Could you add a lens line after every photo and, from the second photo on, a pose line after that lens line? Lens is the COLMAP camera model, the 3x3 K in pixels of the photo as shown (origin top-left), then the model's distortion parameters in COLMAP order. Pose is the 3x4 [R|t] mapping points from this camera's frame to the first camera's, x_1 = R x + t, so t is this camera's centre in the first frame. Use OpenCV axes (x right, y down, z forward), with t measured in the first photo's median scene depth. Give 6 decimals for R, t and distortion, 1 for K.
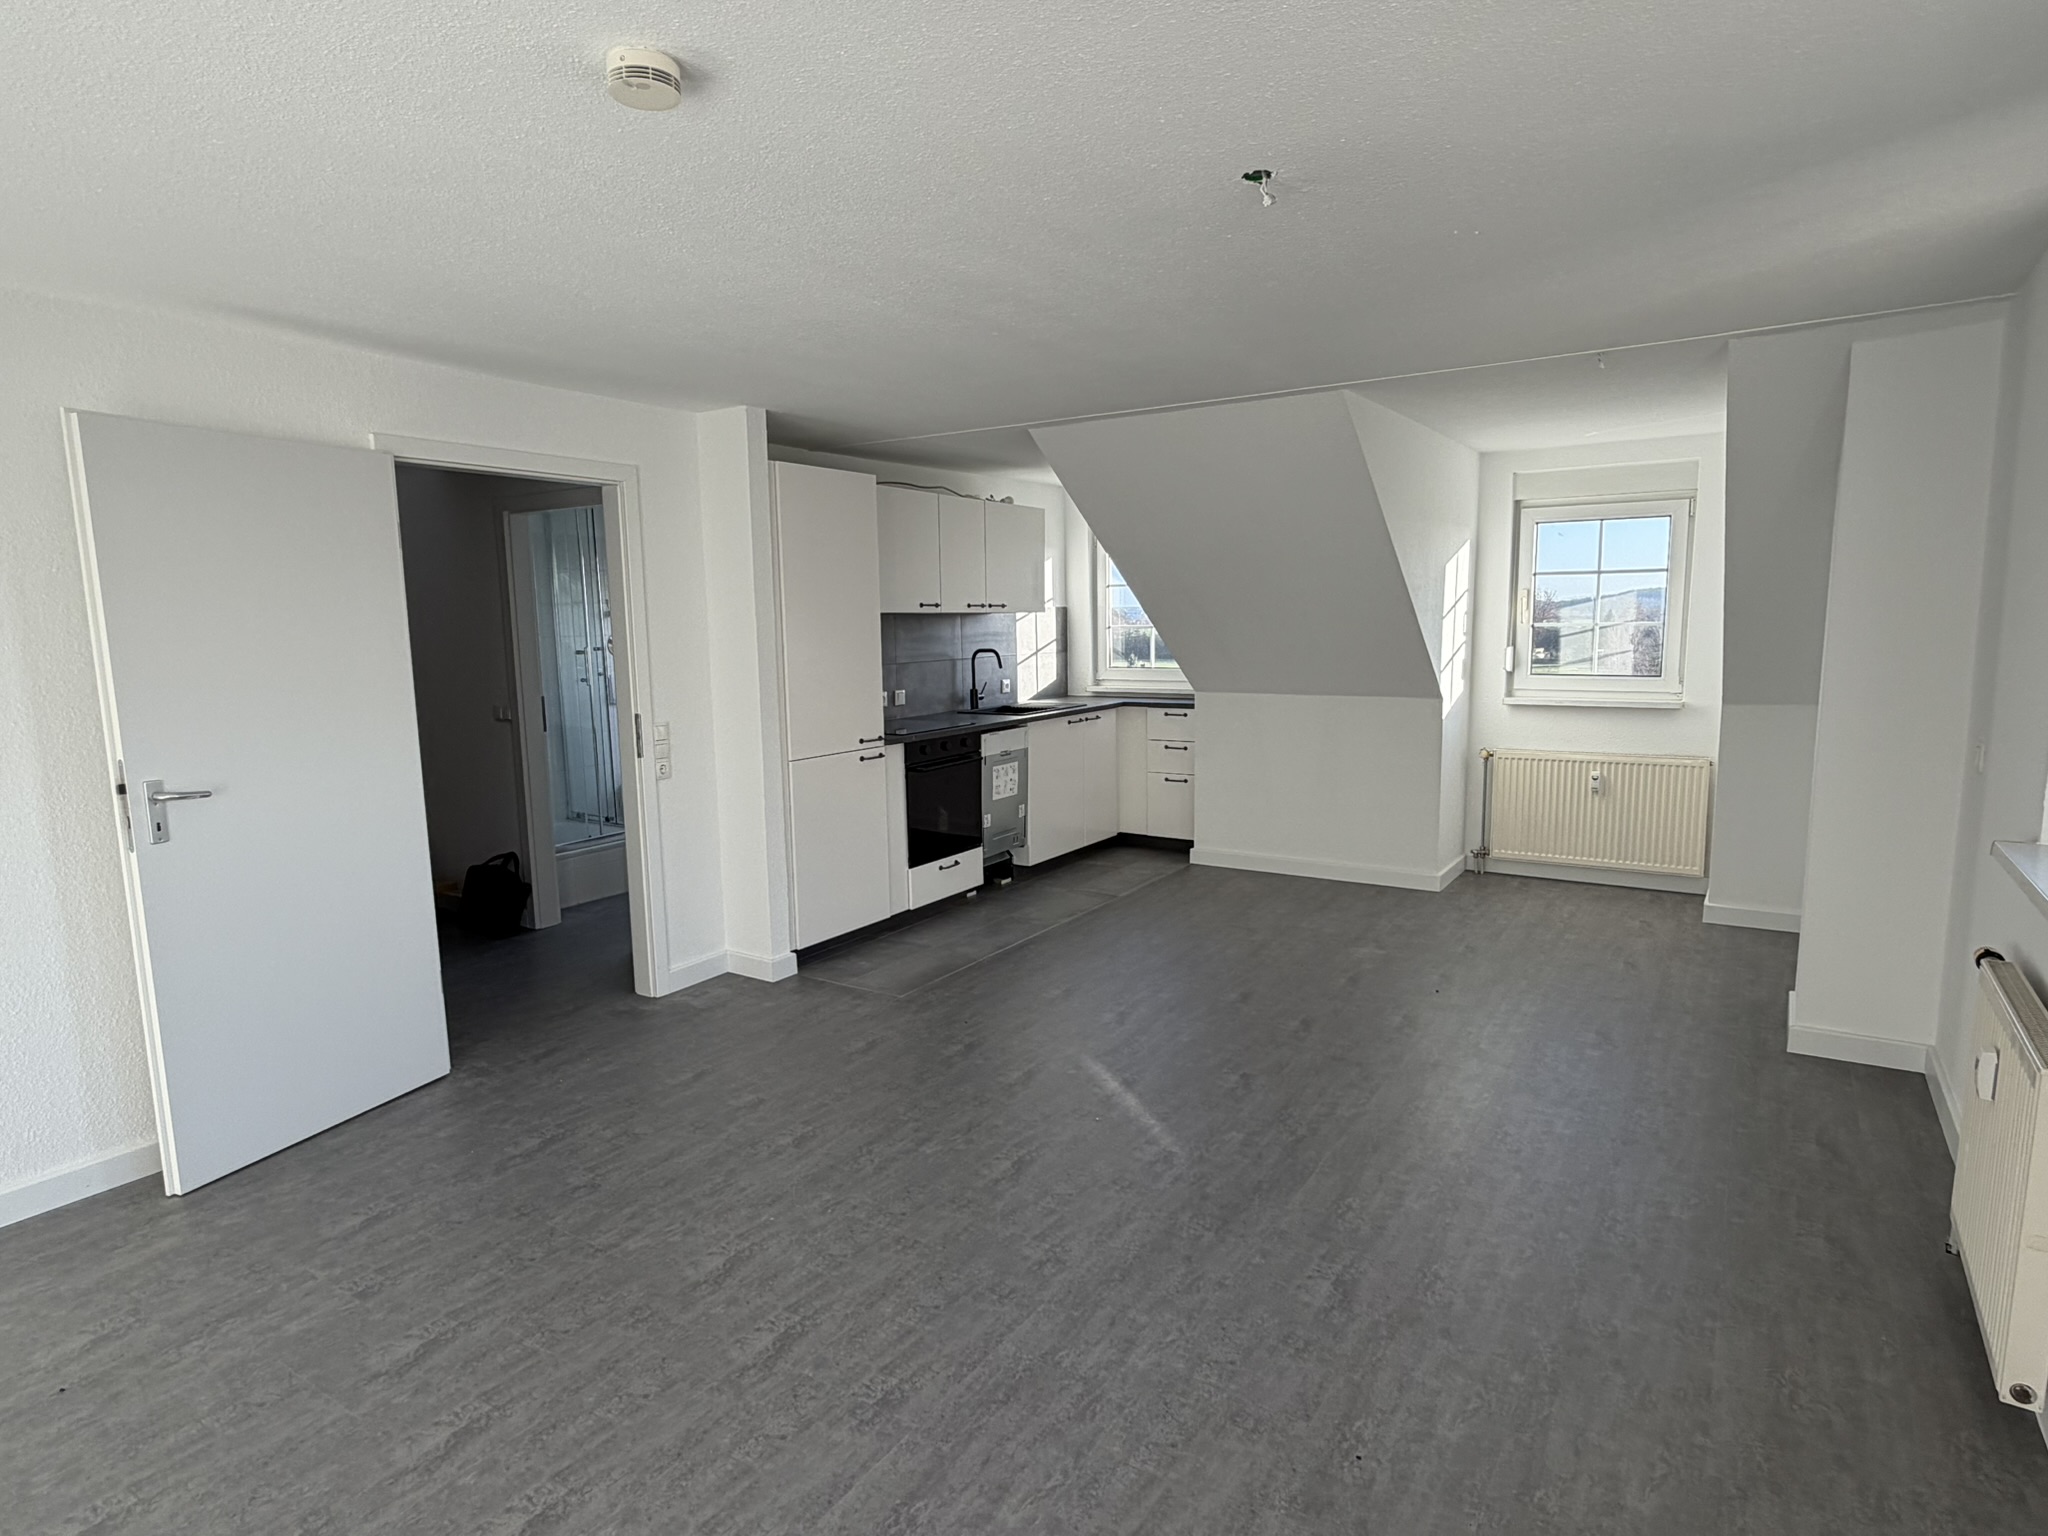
lens RADIAL K [[1119.3, 0, 1026.8], [0, 1119.3, 770.8], [0, 0, 1]] dist [0.001475, -0.000424]
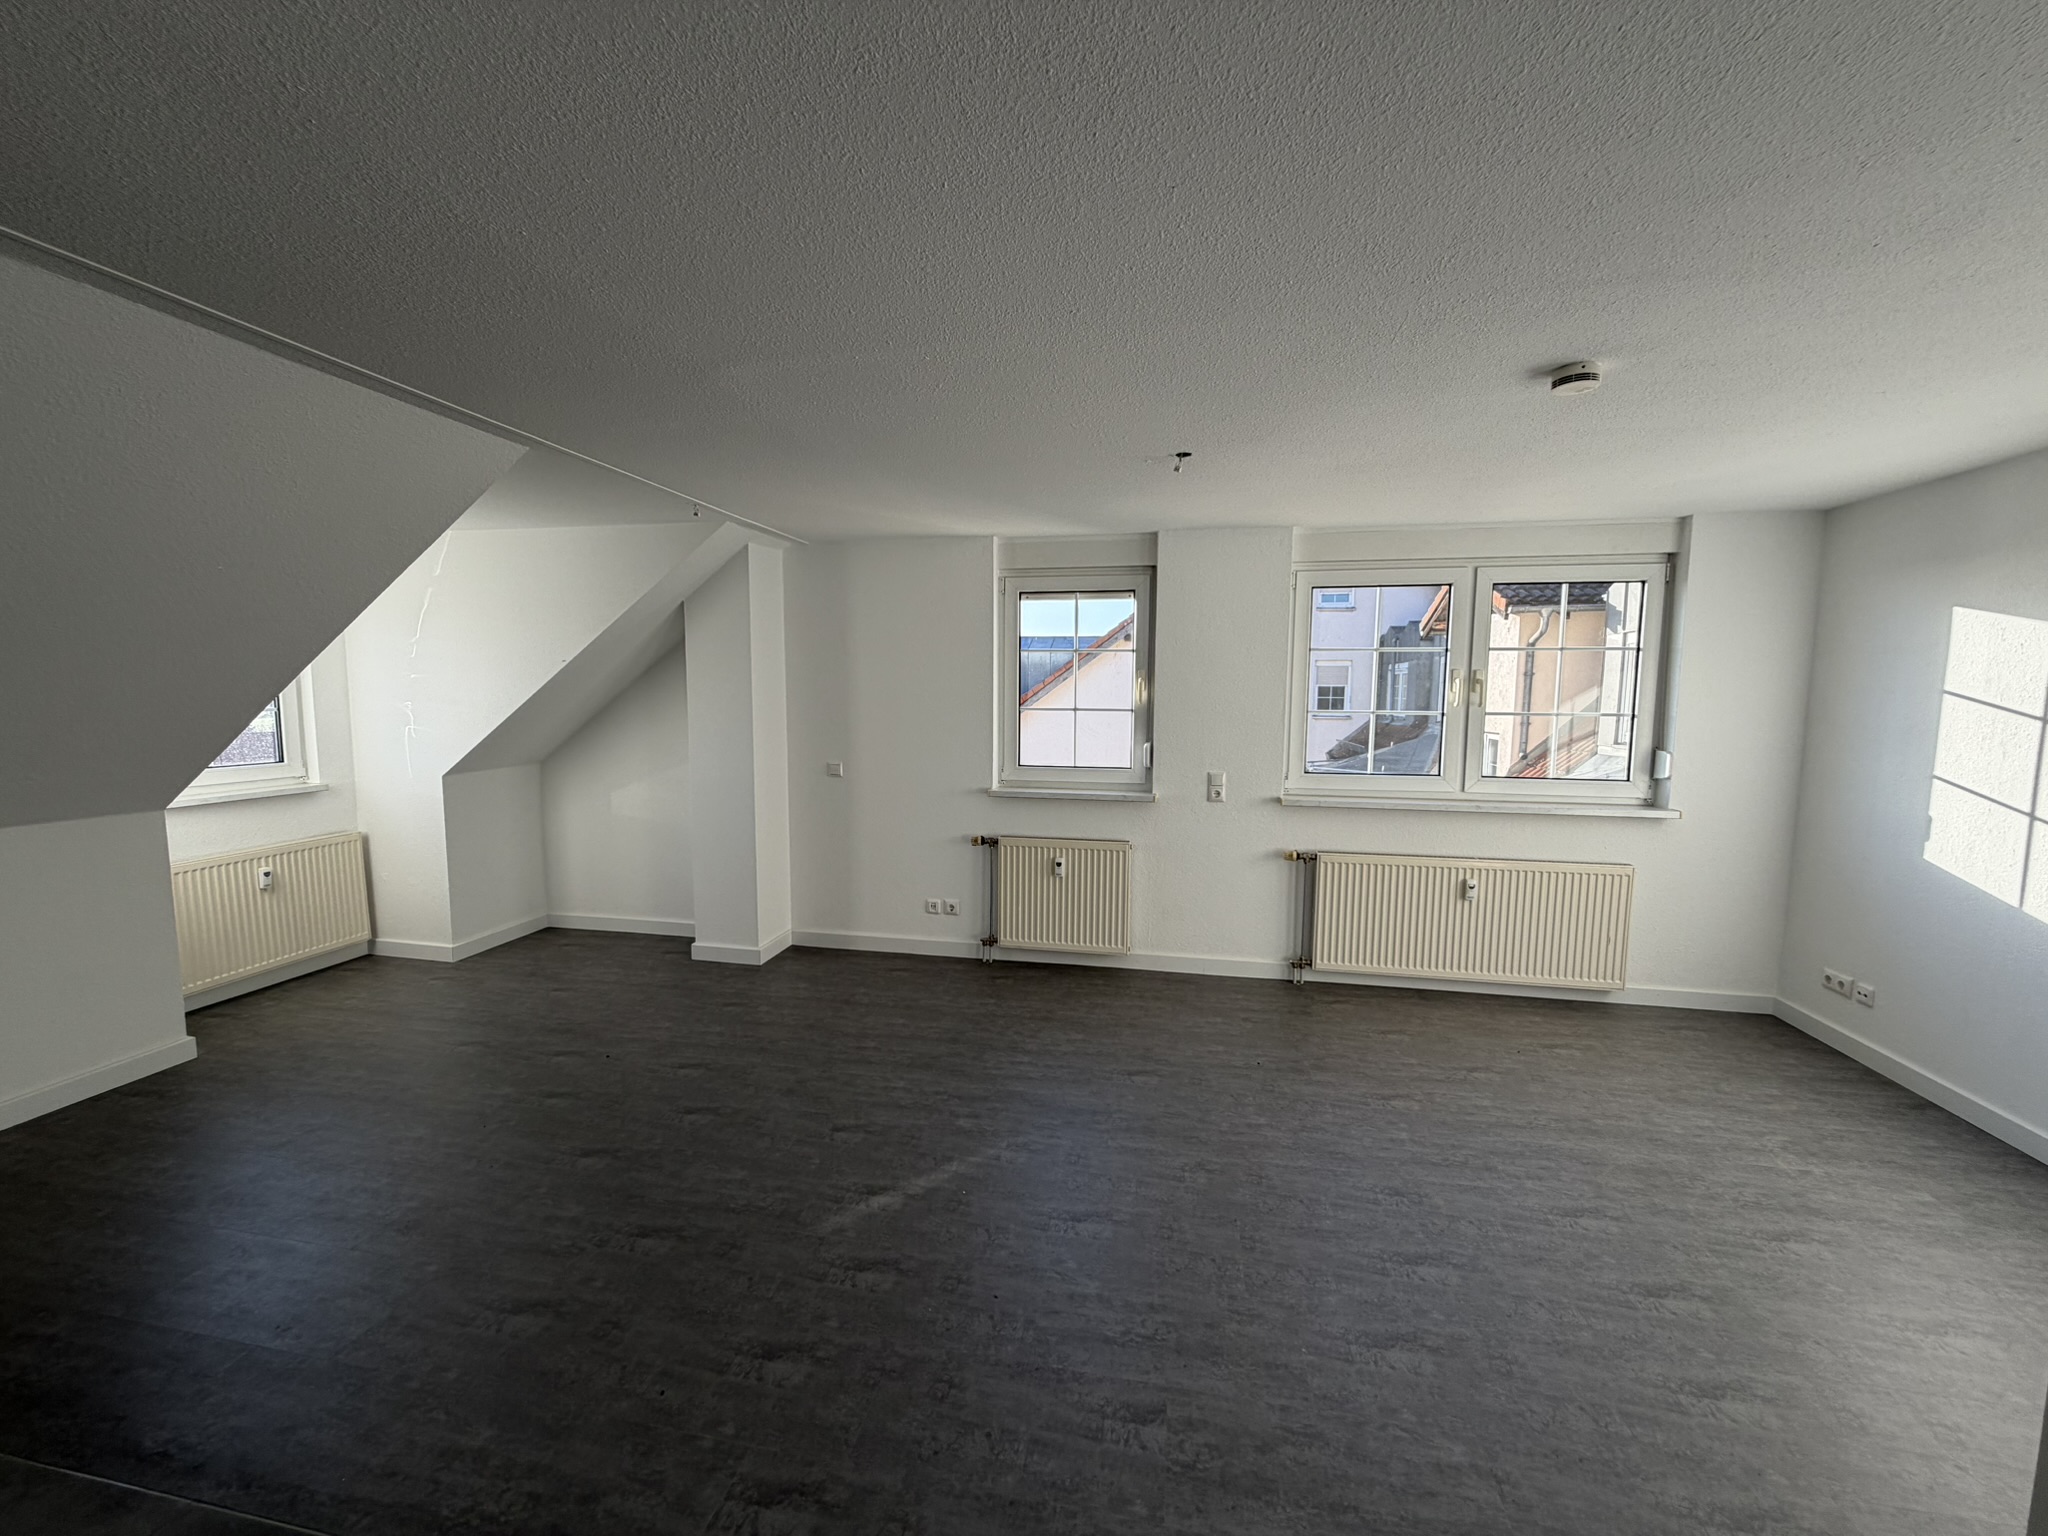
lens RADIAL K [[832.9, 0, 1008.6], [0, 832.9, 762.0], [0, 0, 1]] dist [-0.001828, 0.001071]
pose [[-0.368636, -0.065887, 0.927236, -0.762160], [0.130434, 0.983950, 0.121773, -0.192293], [-0.920377, 0.165833, -0.354126, 1.430694]]
